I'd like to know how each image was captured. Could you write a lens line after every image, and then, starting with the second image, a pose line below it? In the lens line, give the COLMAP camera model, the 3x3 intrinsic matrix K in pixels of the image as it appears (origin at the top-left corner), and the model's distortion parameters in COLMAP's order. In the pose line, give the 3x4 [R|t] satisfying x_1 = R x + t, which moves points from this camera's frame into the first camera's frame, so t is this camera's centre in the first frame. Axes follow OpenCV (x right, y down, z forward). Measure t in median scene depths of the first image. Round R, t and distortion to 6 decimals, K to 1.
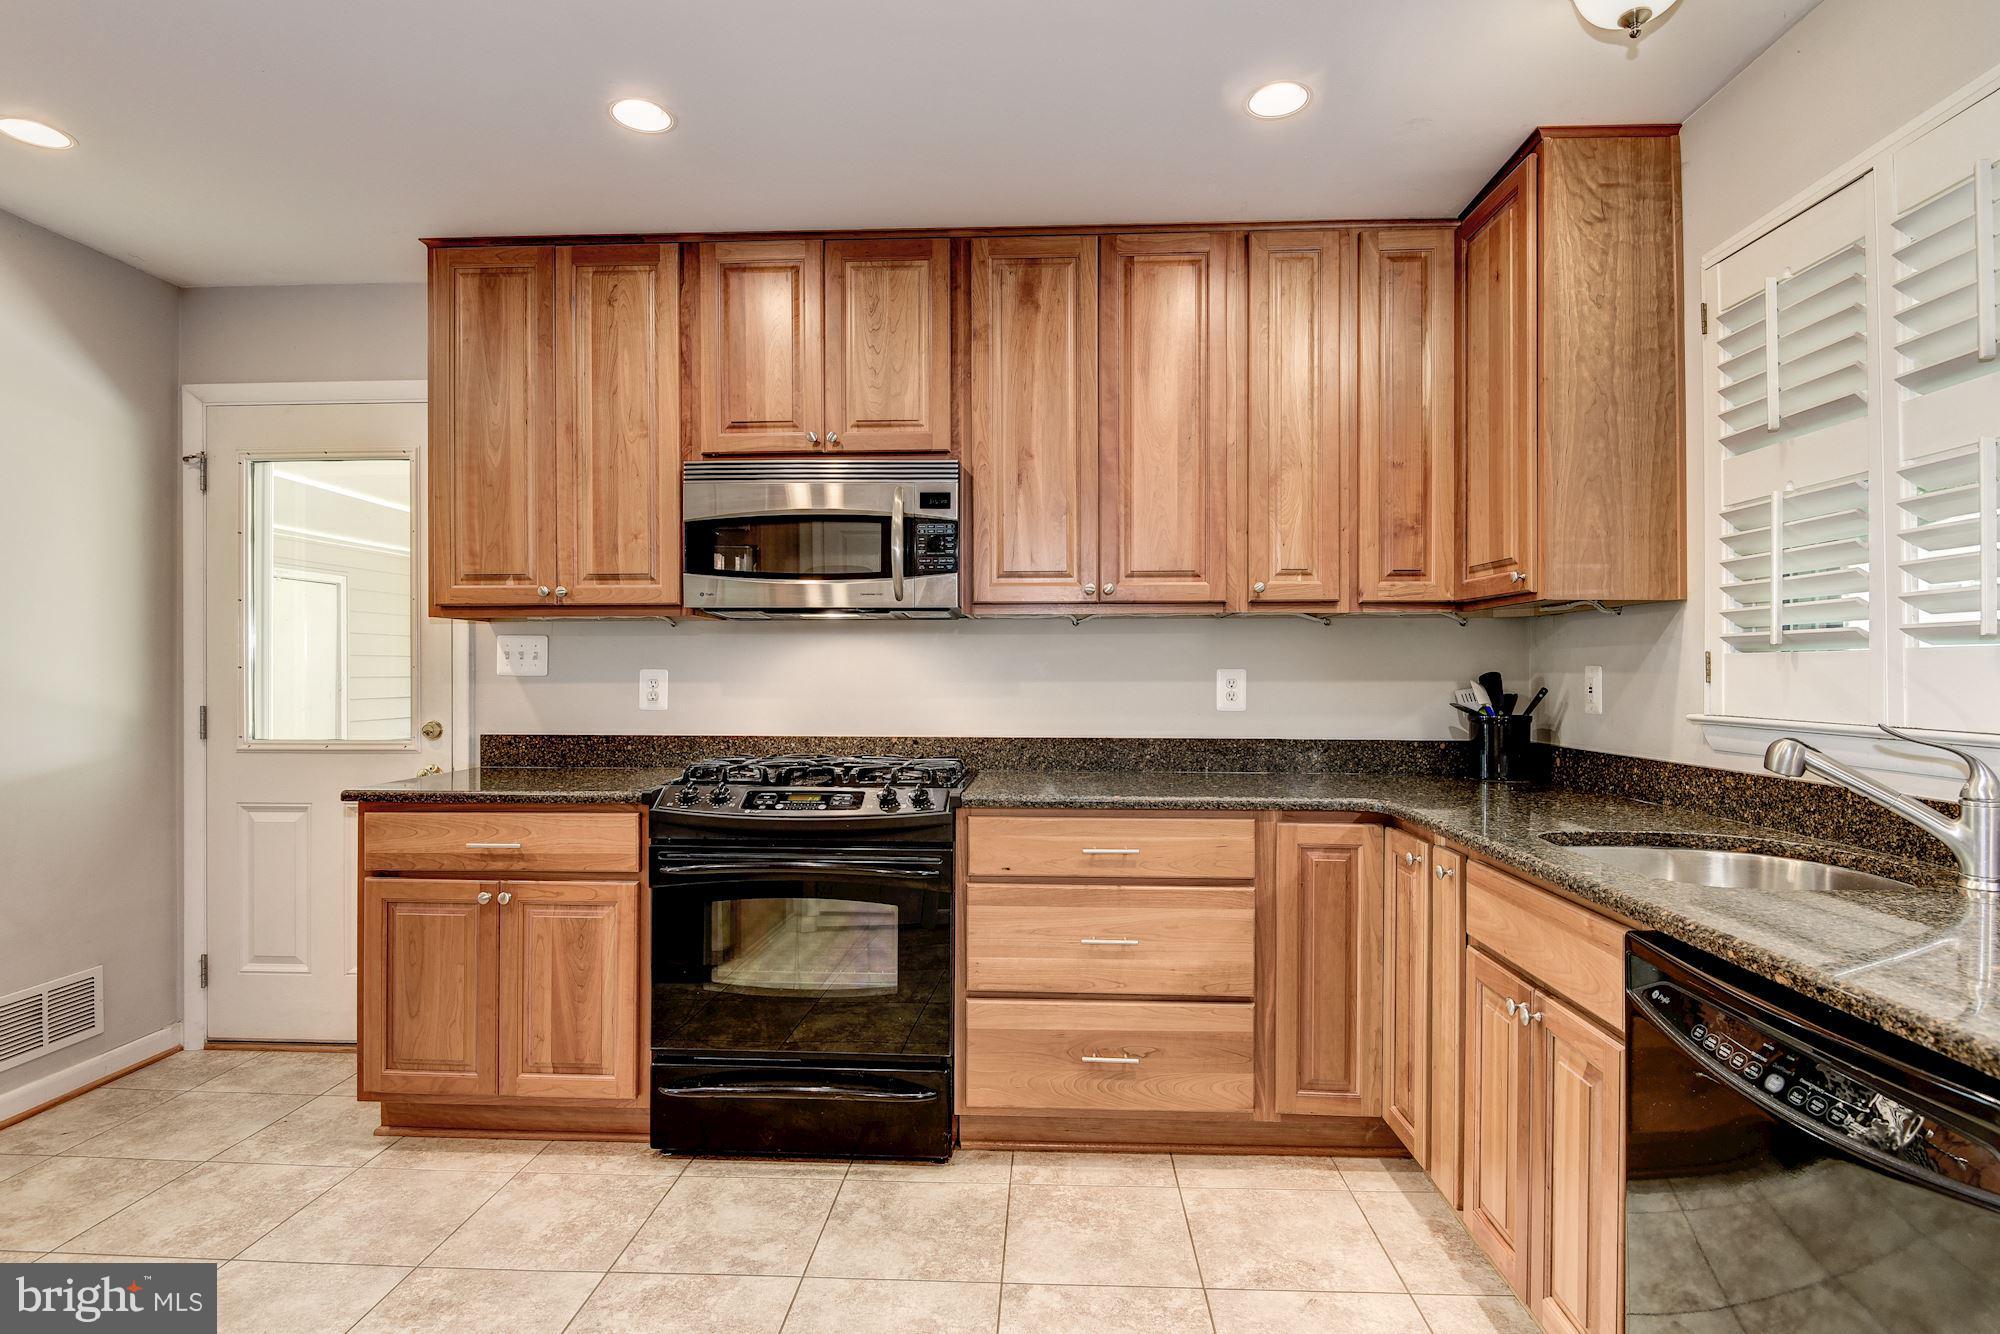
lens RADIAL K [[1001.4, 0, 992.8], [0, 1001.4, 667.5], [0, 0, 1]] dist [0.001473, -0.005889]
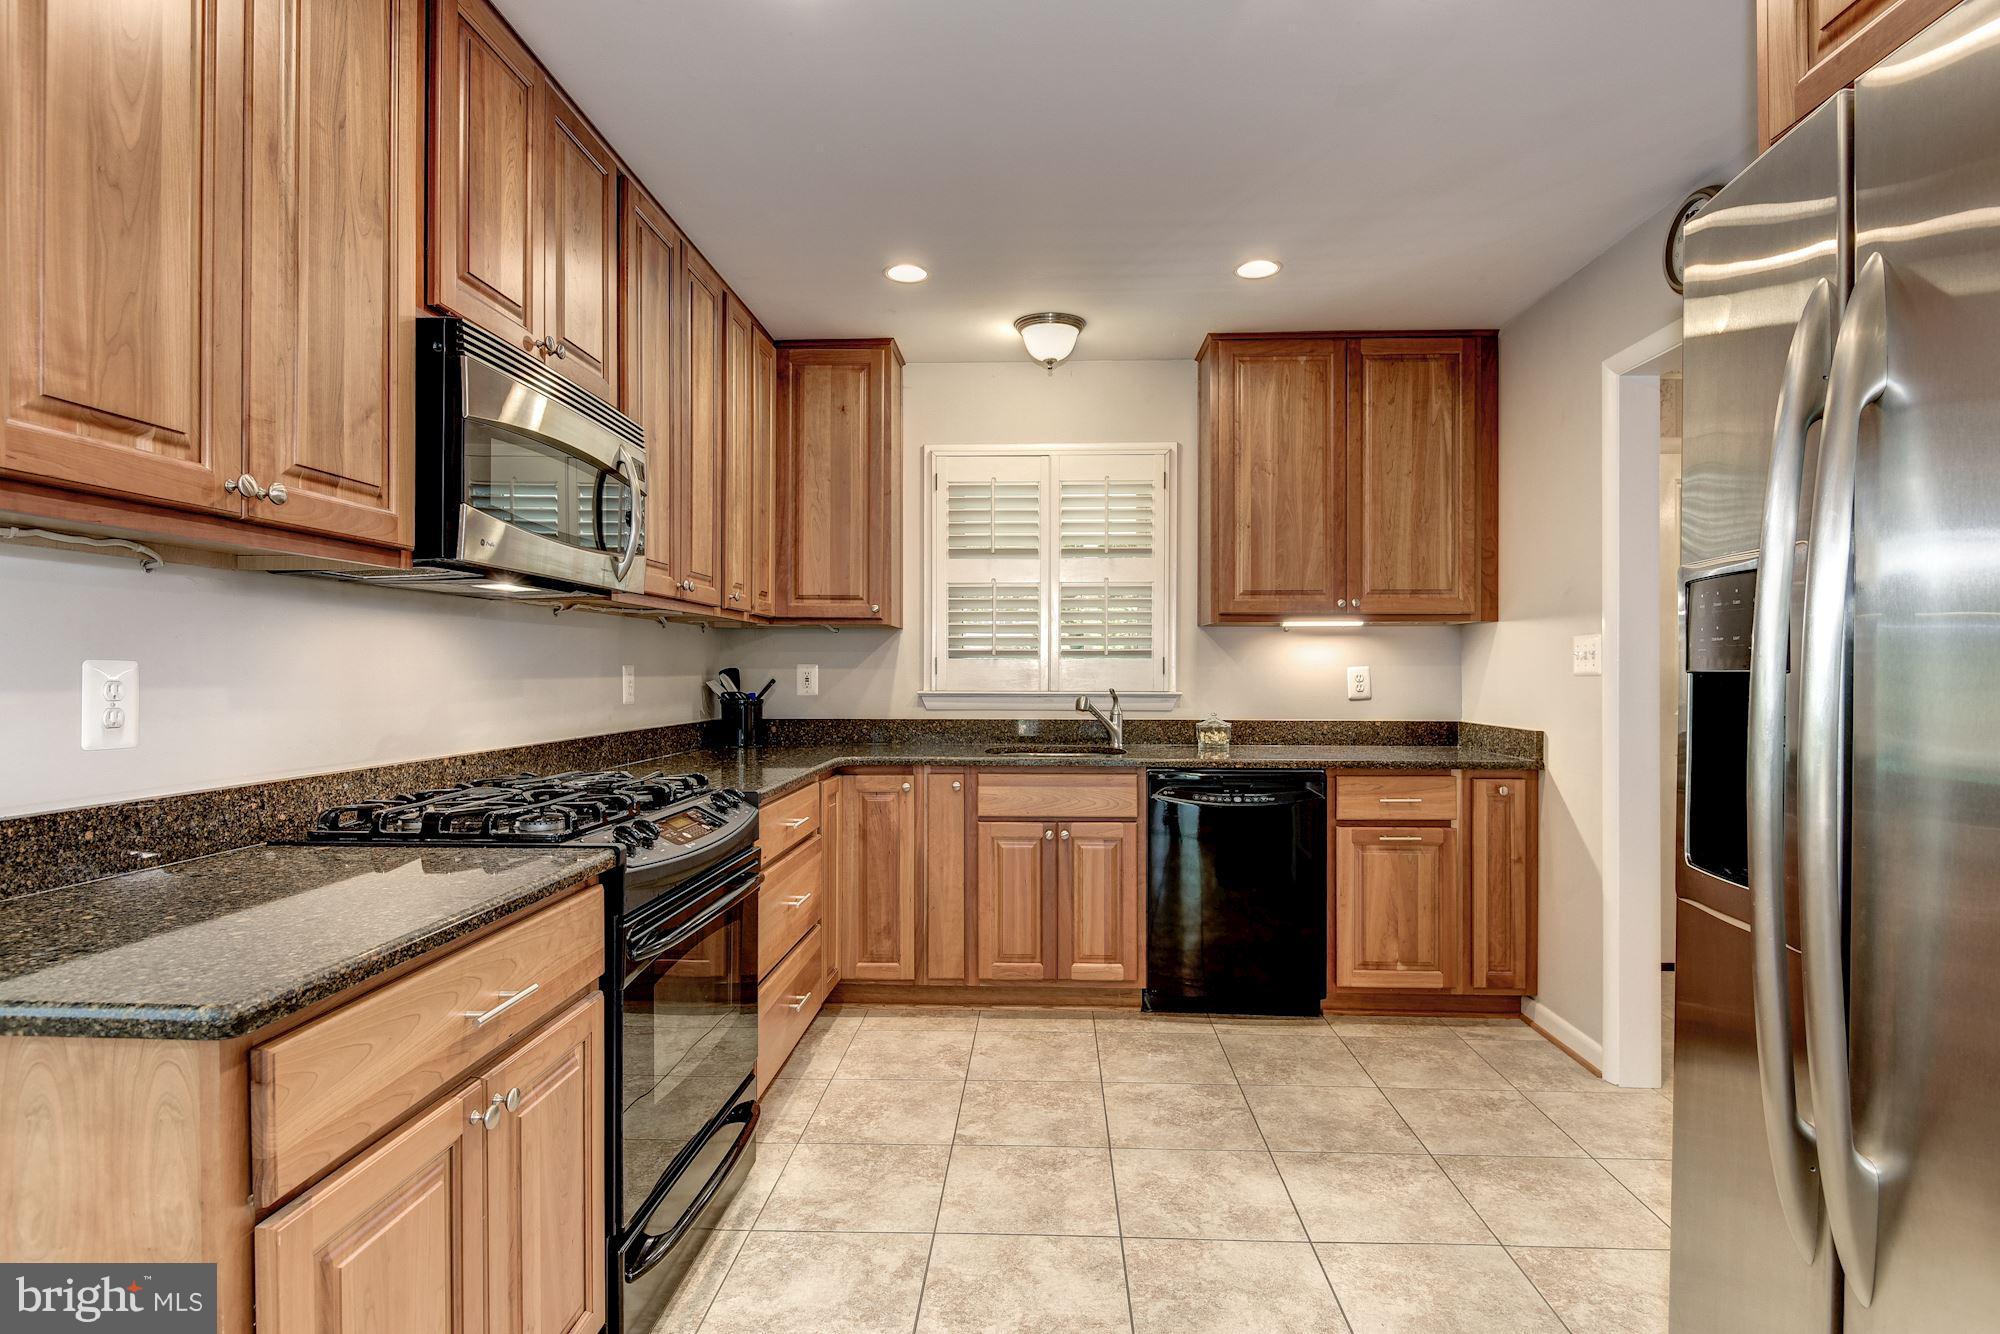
lens RADIAL K [[1001.4, 0, 1007.1], [0, 1001.4, 666.8], [0, 0, 1]] dist [0.001473, -0.005889]
pose [[-0.006677, 0.002246, 0.999975, -0.995549], [-0.006662, 0.999975, -0.002290, 0.004191], [-0.999956, -0.006678, -0.006662, 0.736169]]
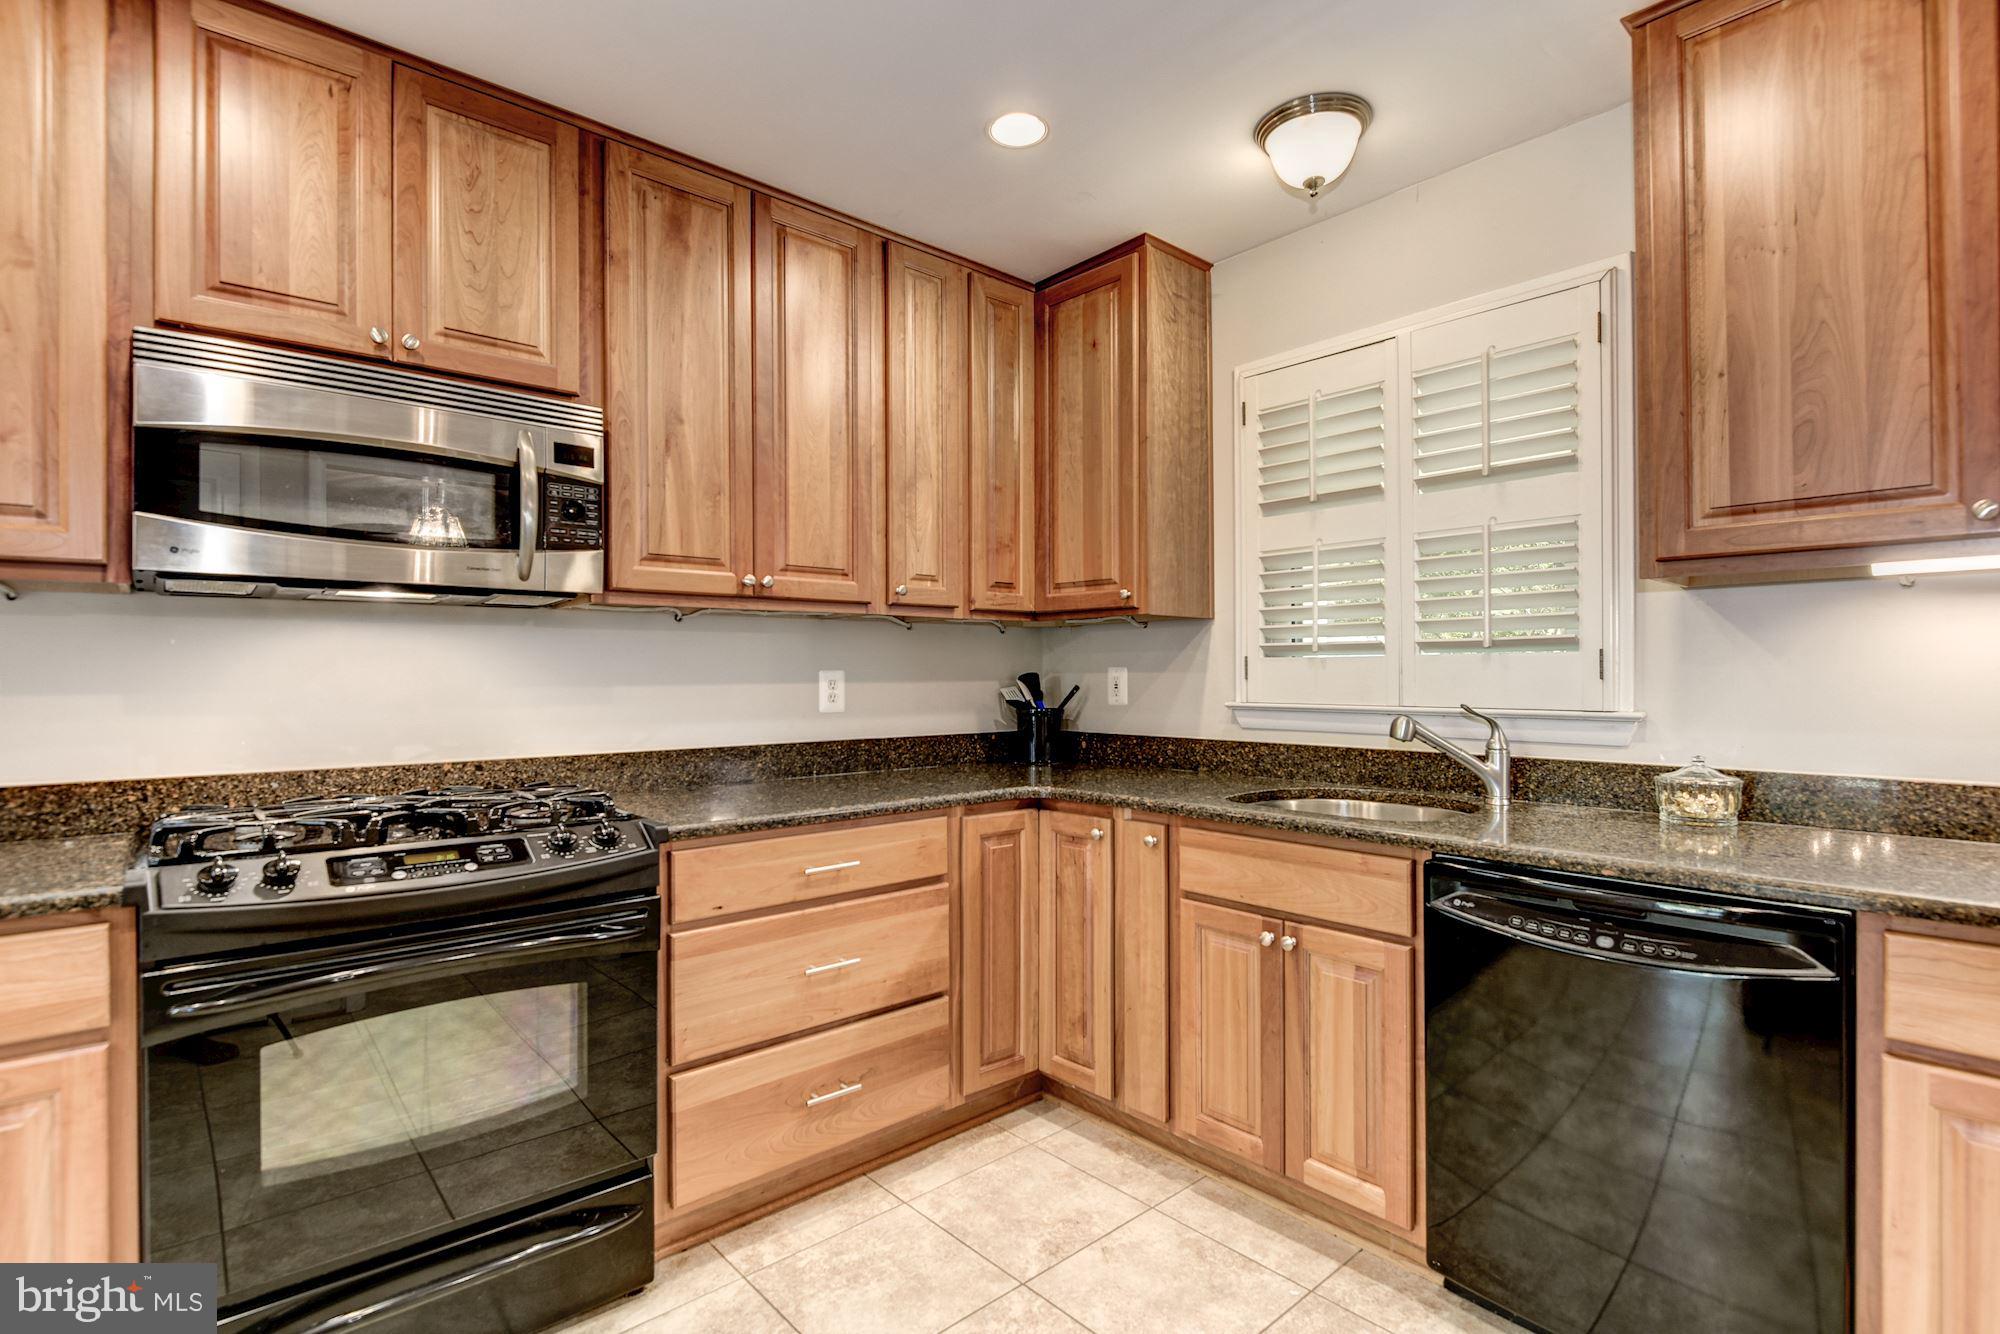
lens RADIAL K [[946.8, 0, 999.6], [0, 946.8, 667.8], [0, 0, 1]] dist [0.000330, -0.007540]
pose [[0.714118, -0.000040, 0.700026, -0.365285], [0.001519, 0.999998, -0.001493, 0.000811], [-0.700024, 0.002130, 0.714116, 0.258816]]
